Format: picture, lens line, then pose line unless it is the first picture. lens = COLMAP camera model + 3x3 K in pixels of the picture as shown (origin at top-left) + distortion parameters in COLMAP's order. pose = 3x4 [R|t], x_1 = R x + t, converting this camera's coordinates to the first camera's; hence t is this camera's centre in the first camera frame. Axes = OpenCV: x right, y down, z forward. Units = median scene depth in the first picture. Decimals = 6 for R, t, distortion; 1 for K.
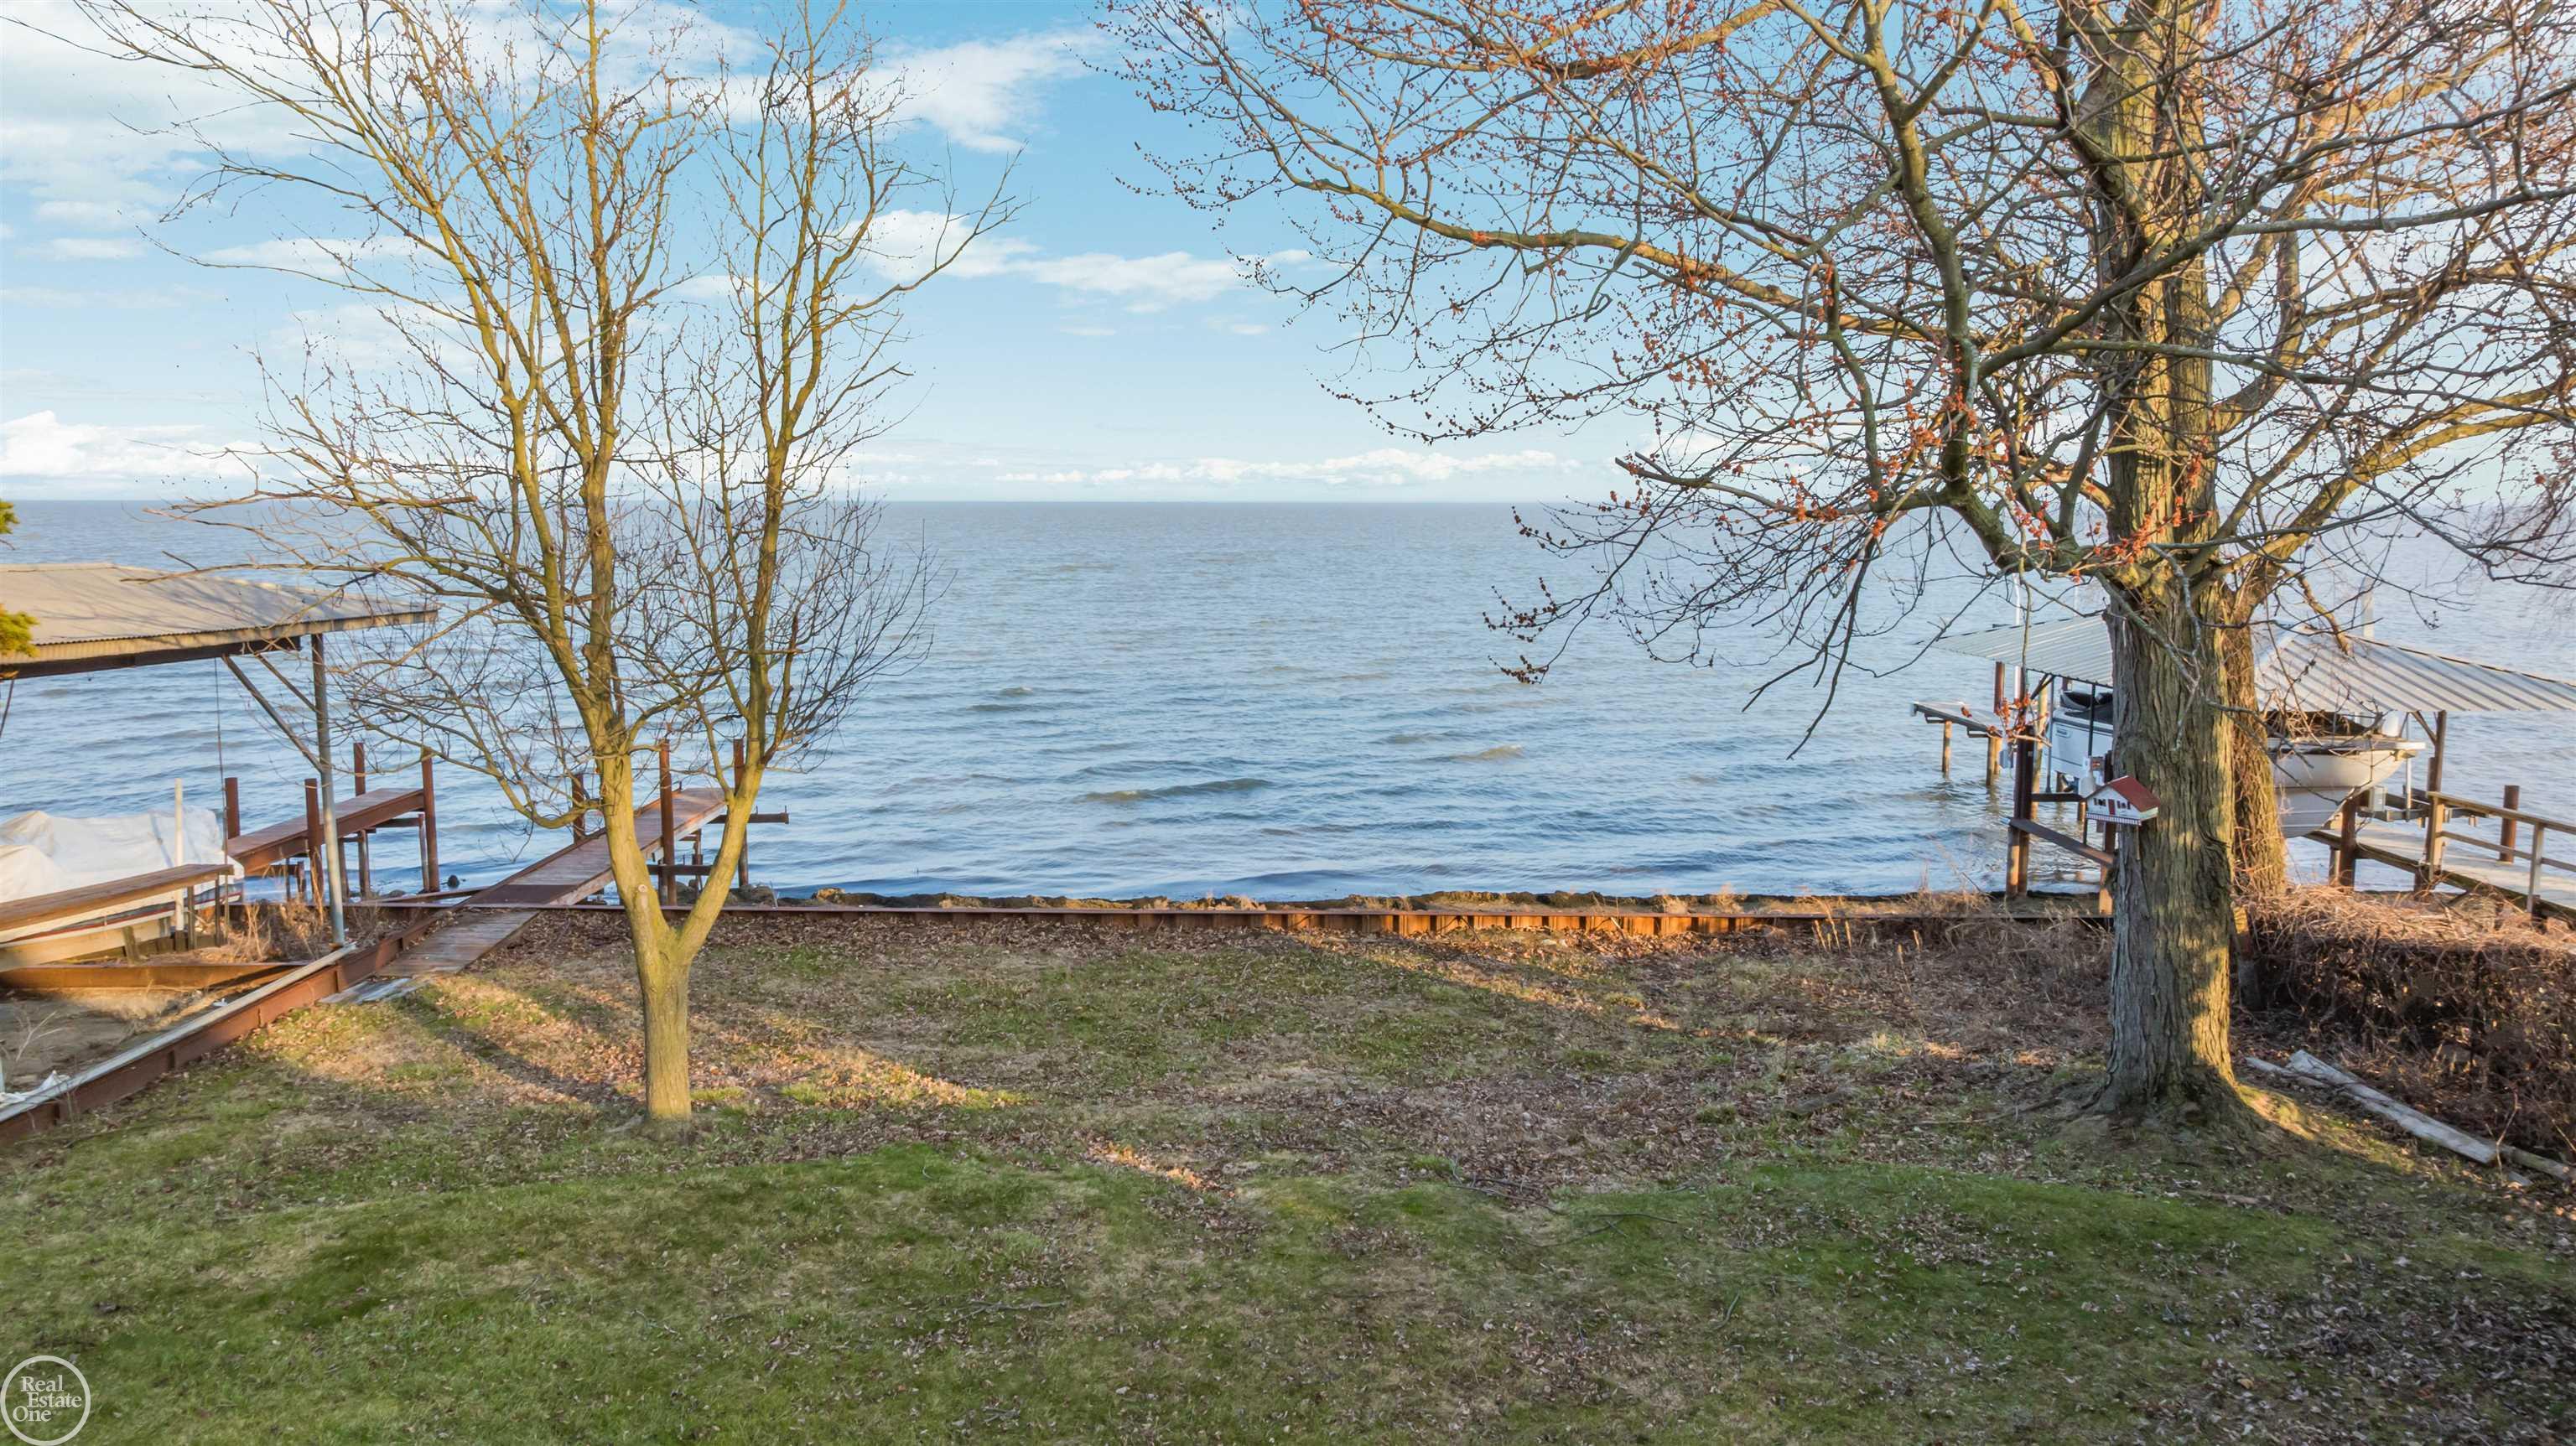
lens RADIAL K [[1825.2, 0, 1295.5], [0, 1825.2, 729.9], [0, 0, 1]] dist [-0.017711, 0.004083]
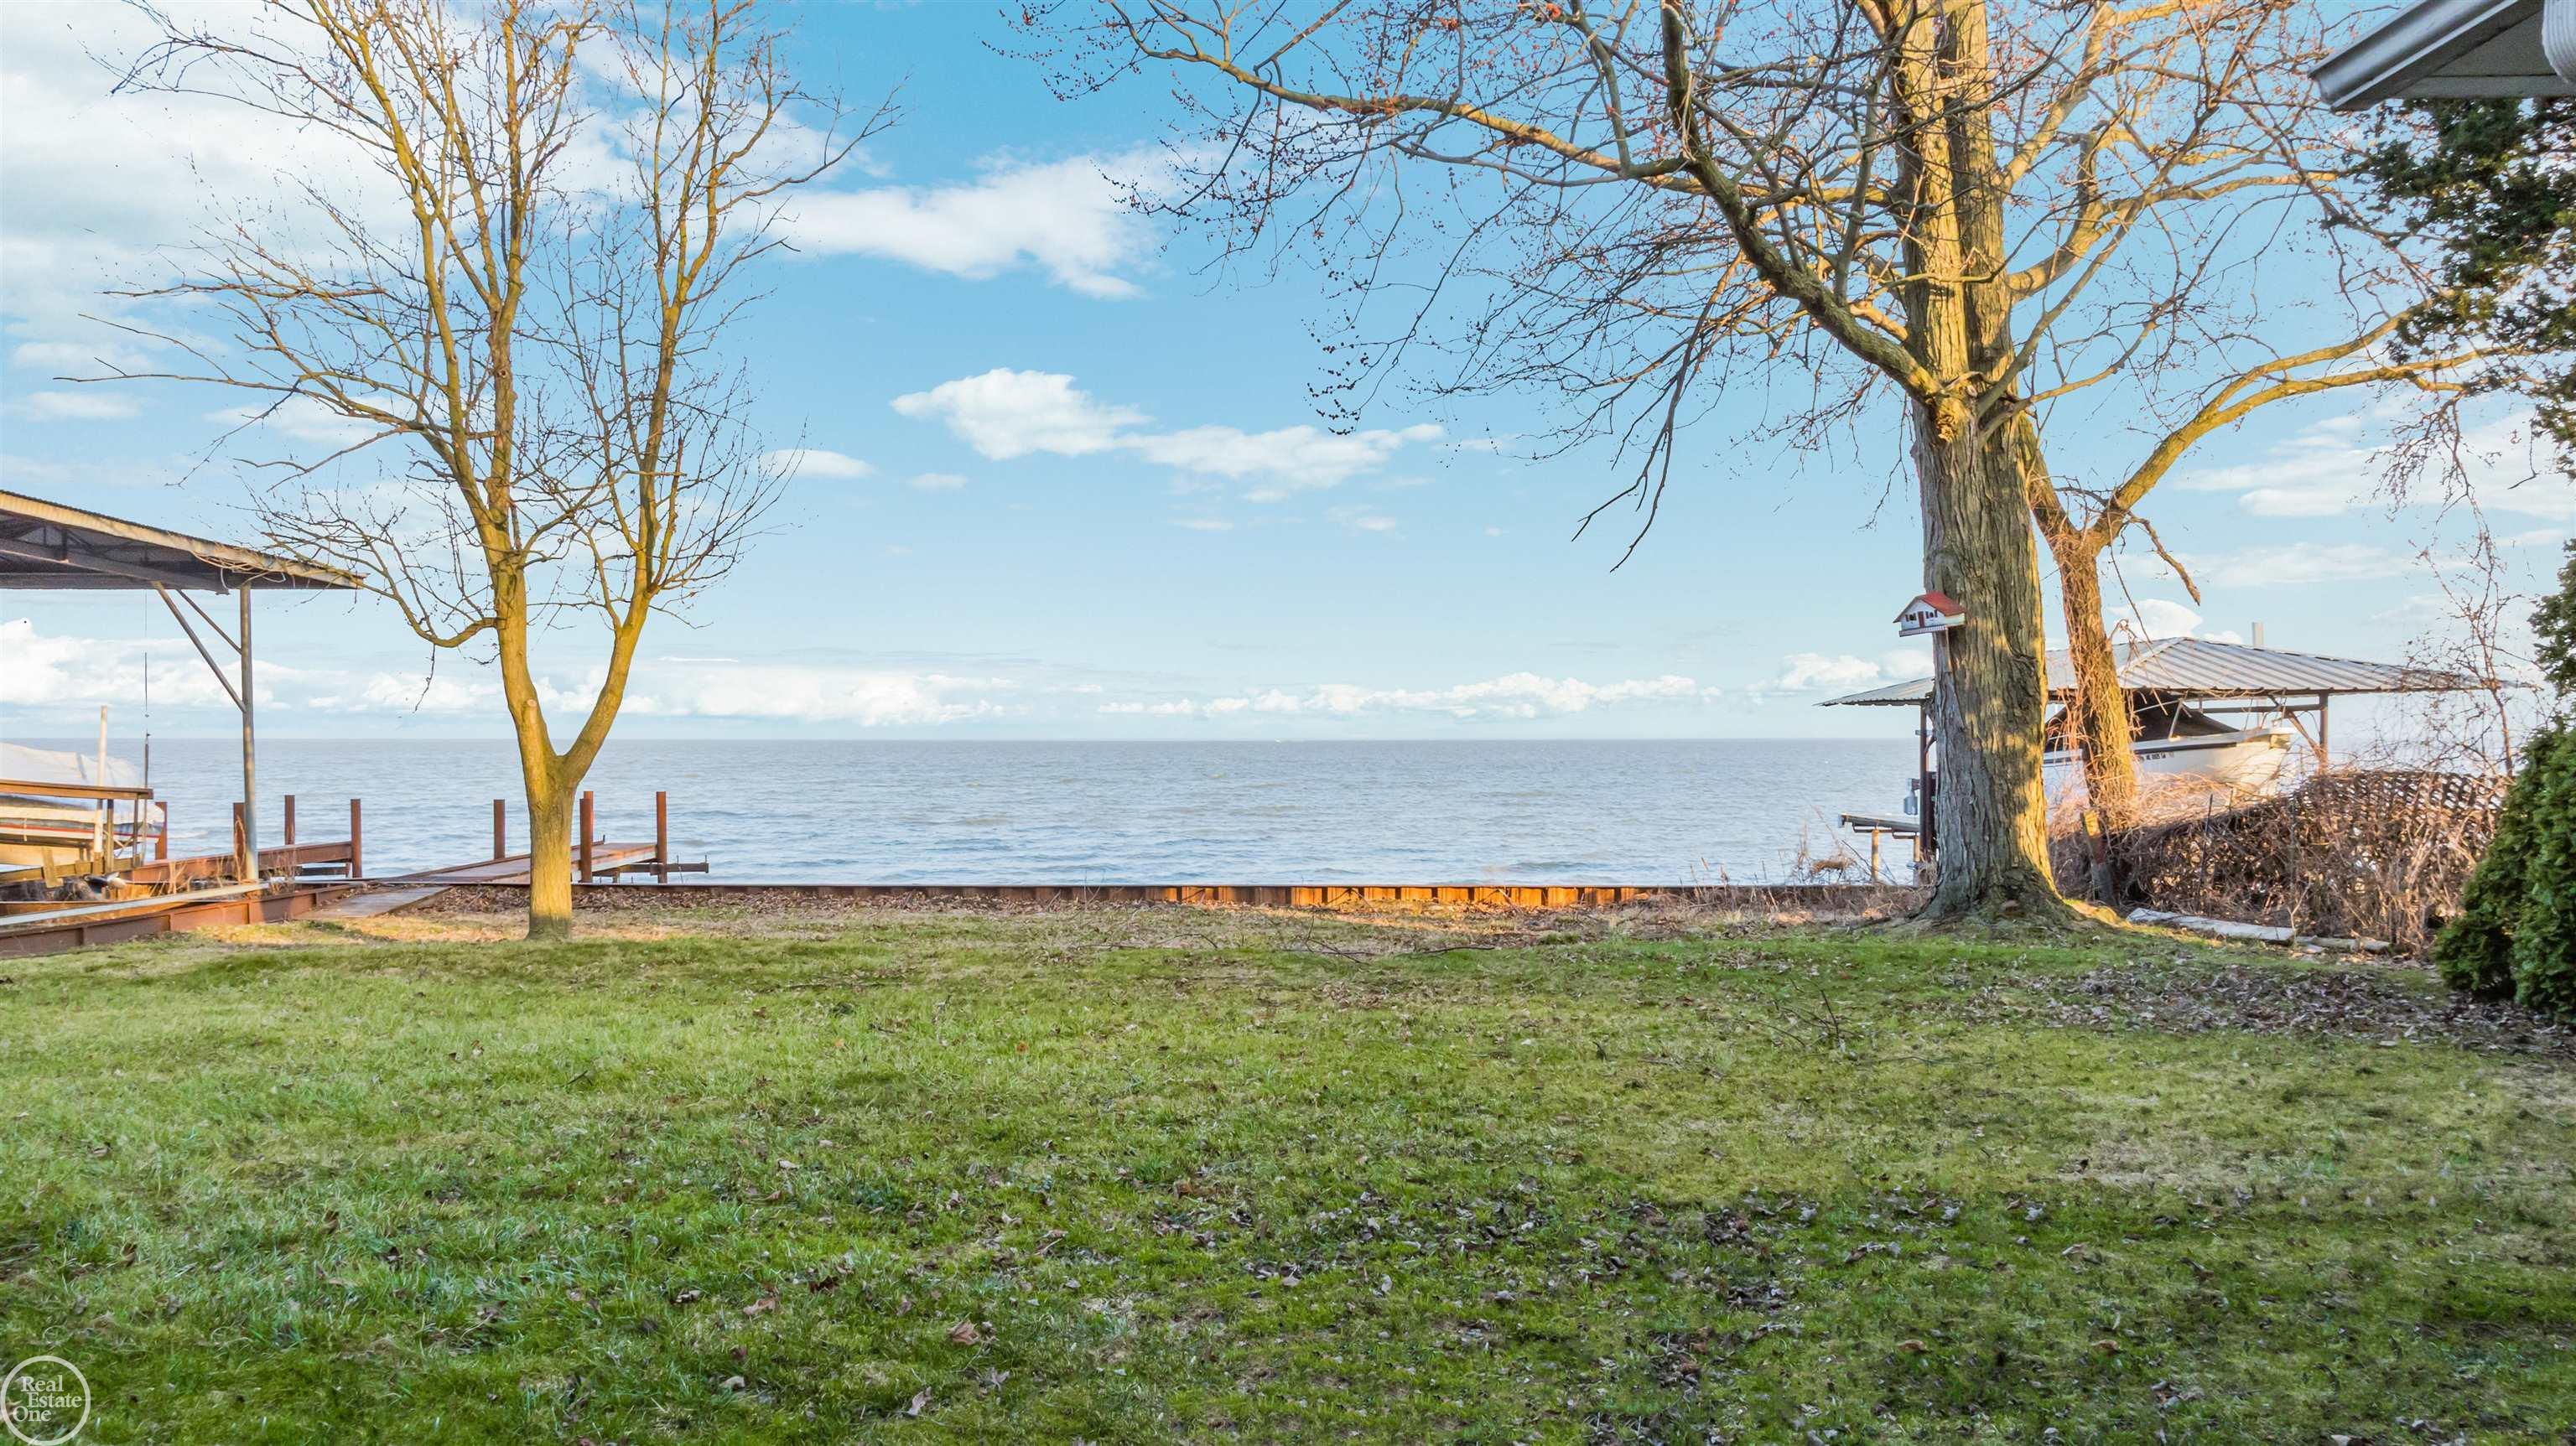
lens RADIAL K [[1825.2, 0, 1221.8], [0, 1825.2, 708.2], [0, 0, 1]] dist [-0.017711, 0.004083]
pose [[0.999954, -0.001983, -0.009426, 0.051204], [0.001014, 0.994808, -0.101763, 0.193554], [0.009579, 0.101749, 0.994764, -0.045336]]
